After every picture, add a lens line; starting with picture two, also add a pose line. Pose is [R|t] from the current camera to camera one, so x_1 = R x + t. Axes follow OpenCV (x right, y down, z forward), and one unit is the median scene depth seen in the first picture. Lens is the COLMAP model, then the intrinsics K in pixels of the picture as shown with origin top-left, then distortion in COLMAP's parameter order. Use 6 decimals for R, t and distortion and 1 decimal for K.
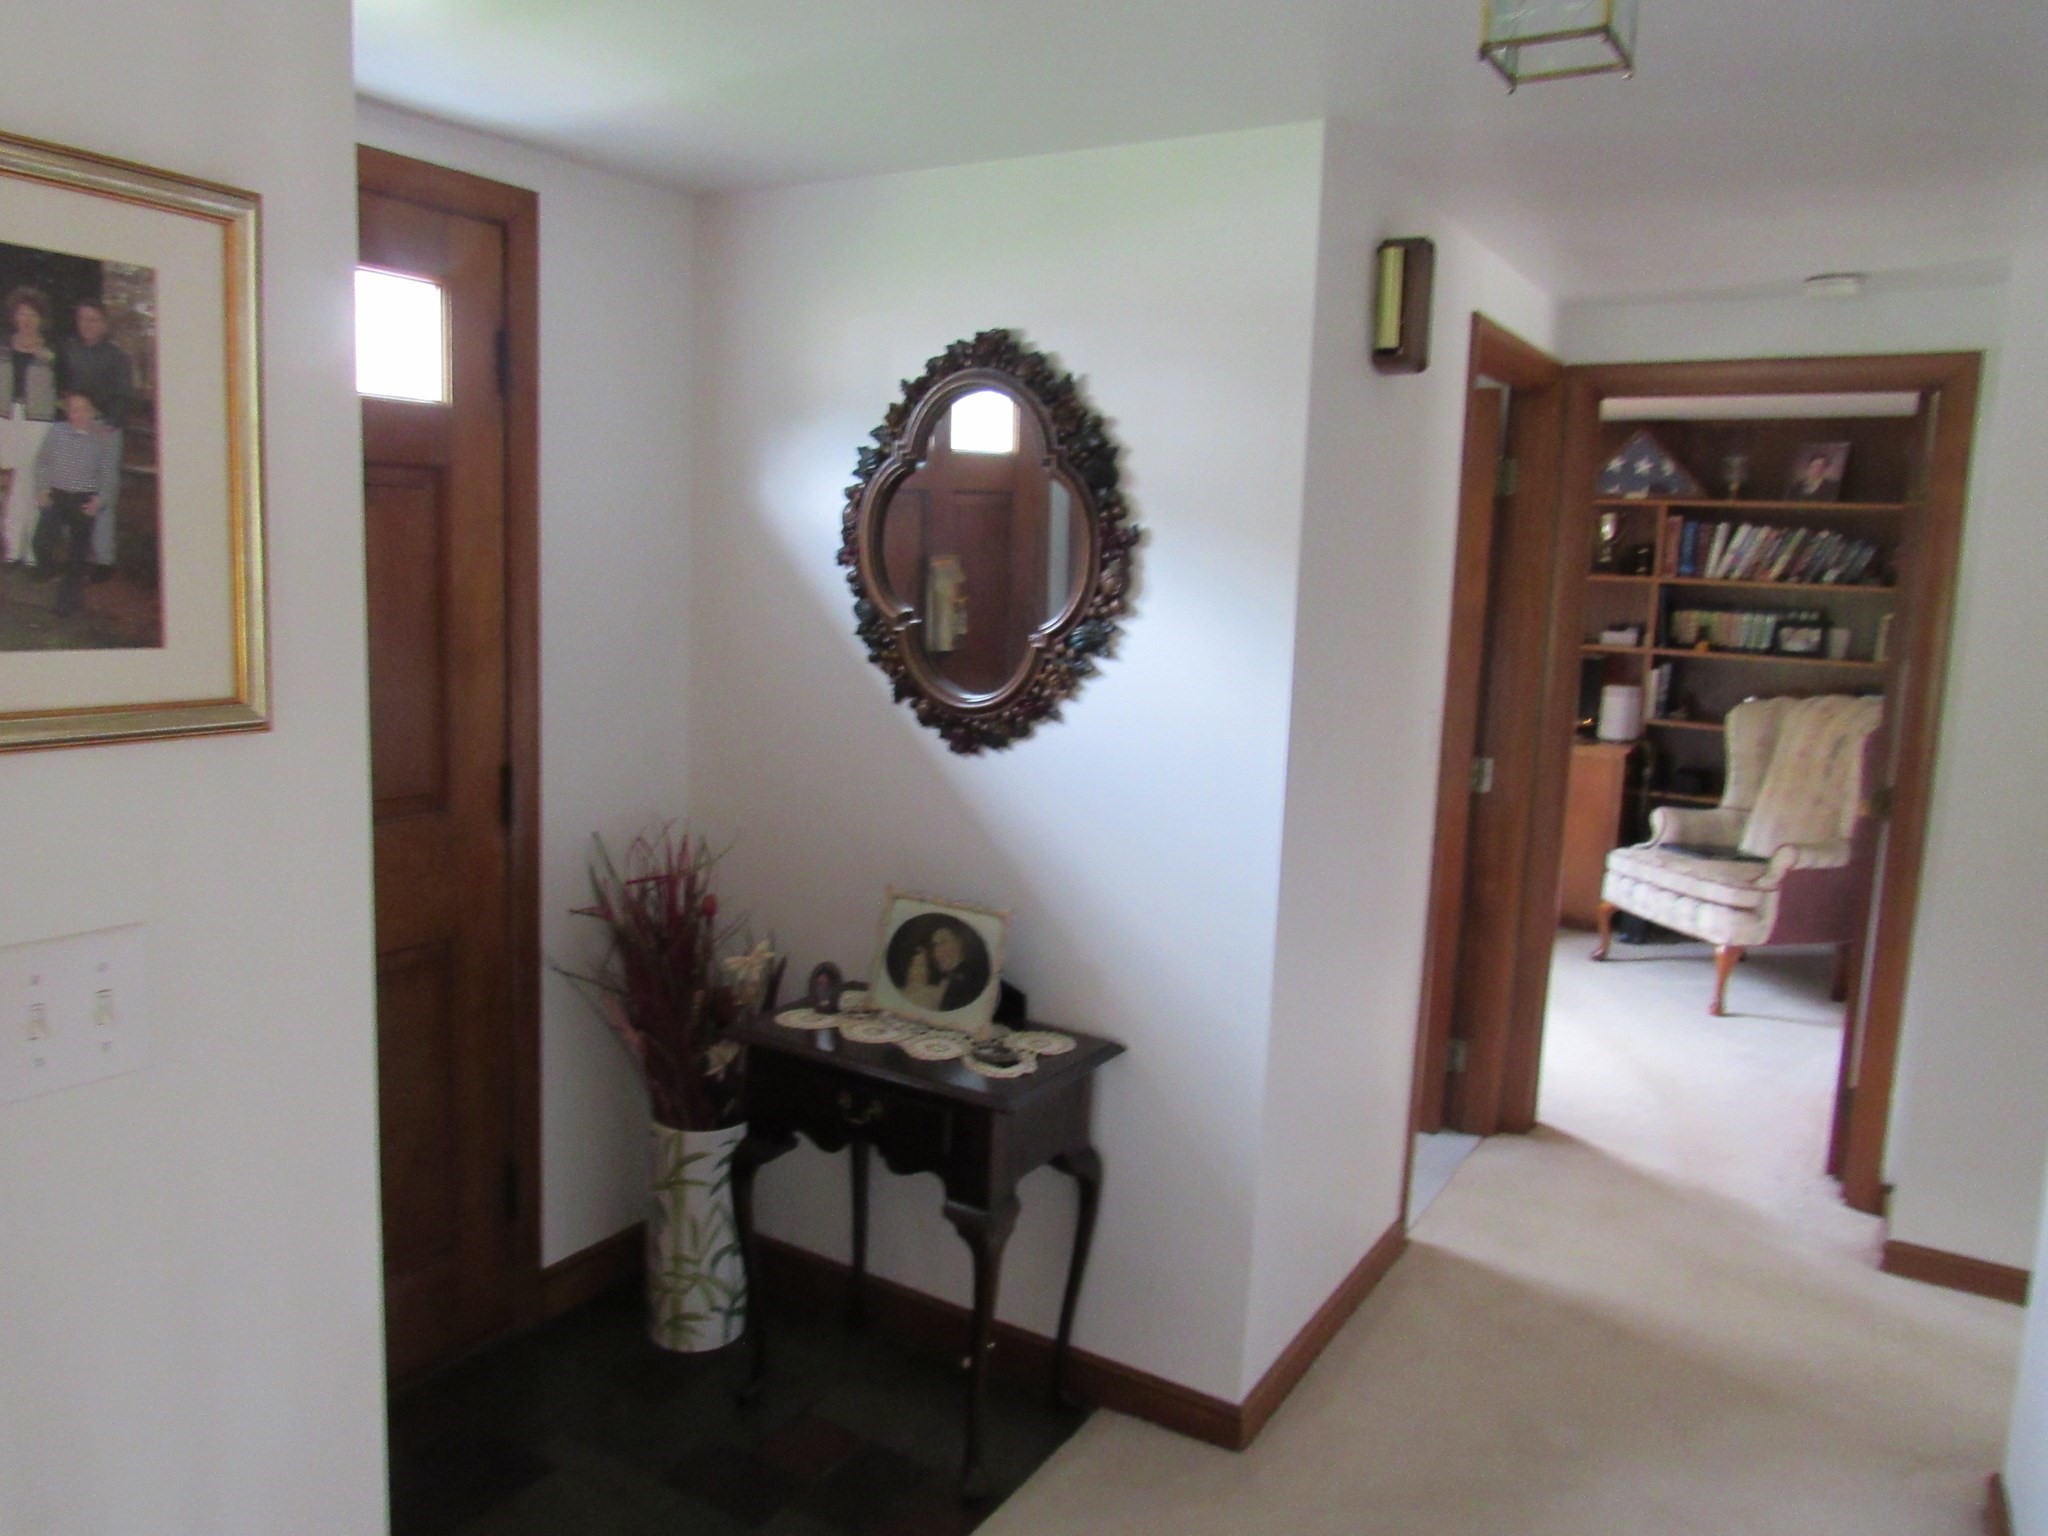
lens RADIAL K [[1489.3, 0, 1022.6], [0, 1489.3, 766.6], [0, 0, 1]] dist [-0.022185, 0.018021]
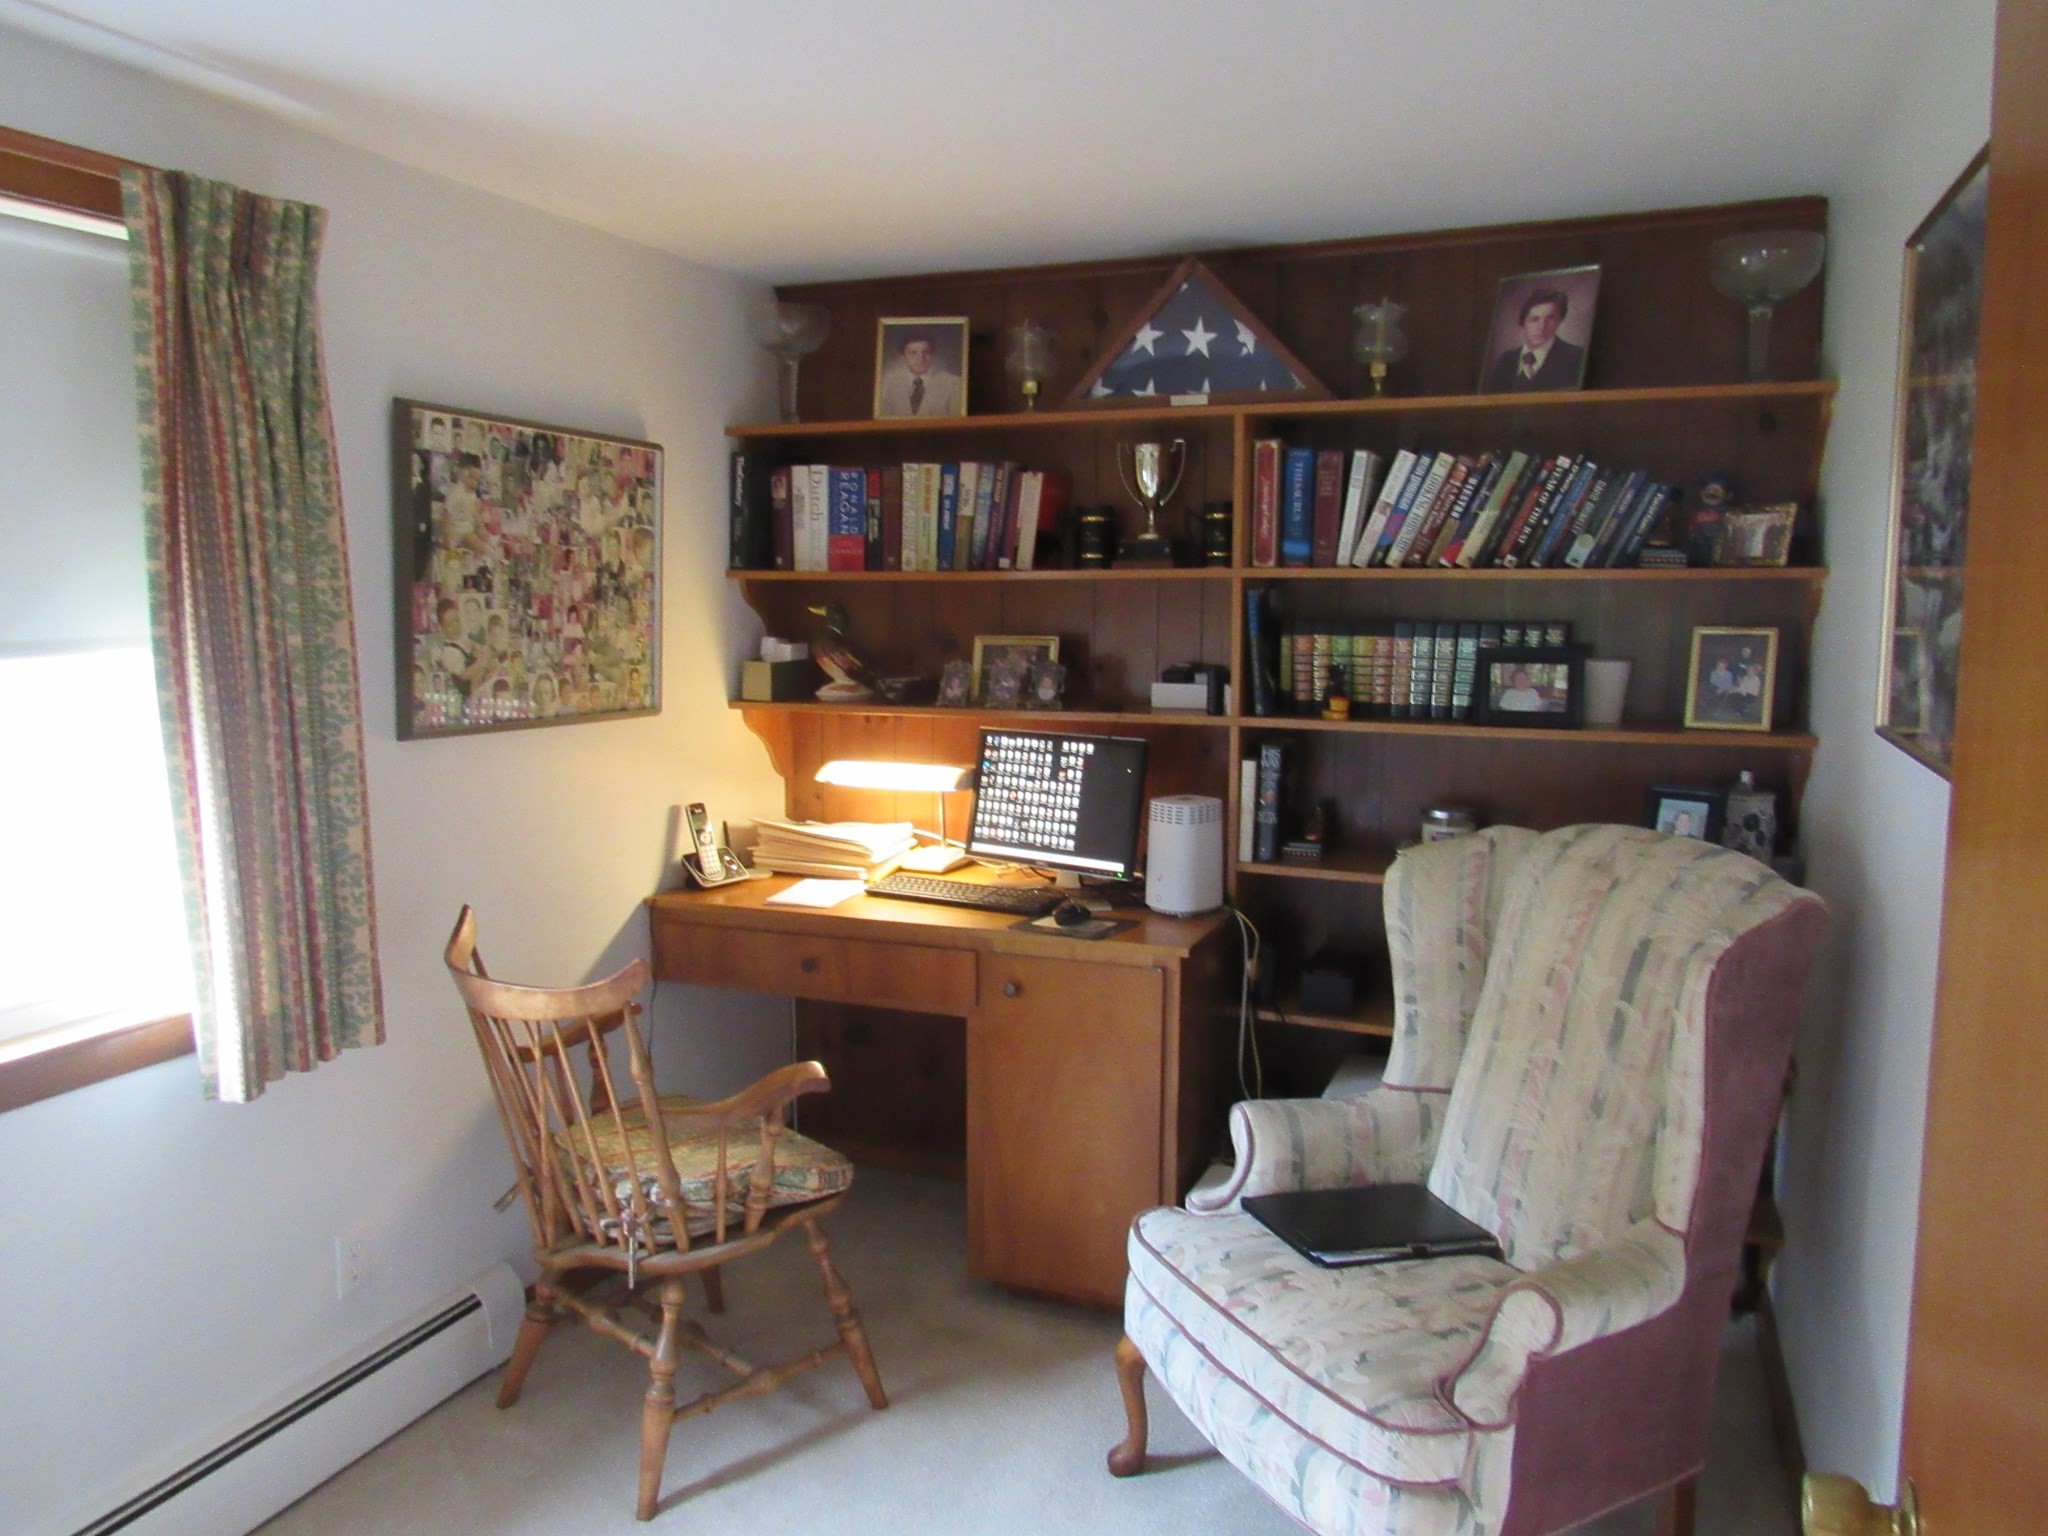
lens RADIAL K [[1489.3, 0, 1023.8], [0, 1489.3, 771.0], [0, 0, 1]] dist [-0.022185, 0.018021]
pose [[0.987253, -0.054109, 0.149681, 0.288299], [0.057482, 0.998179, -0.018300, -0.058599], [-0.148419, 0.026671, 0.988565, 0.547365]]
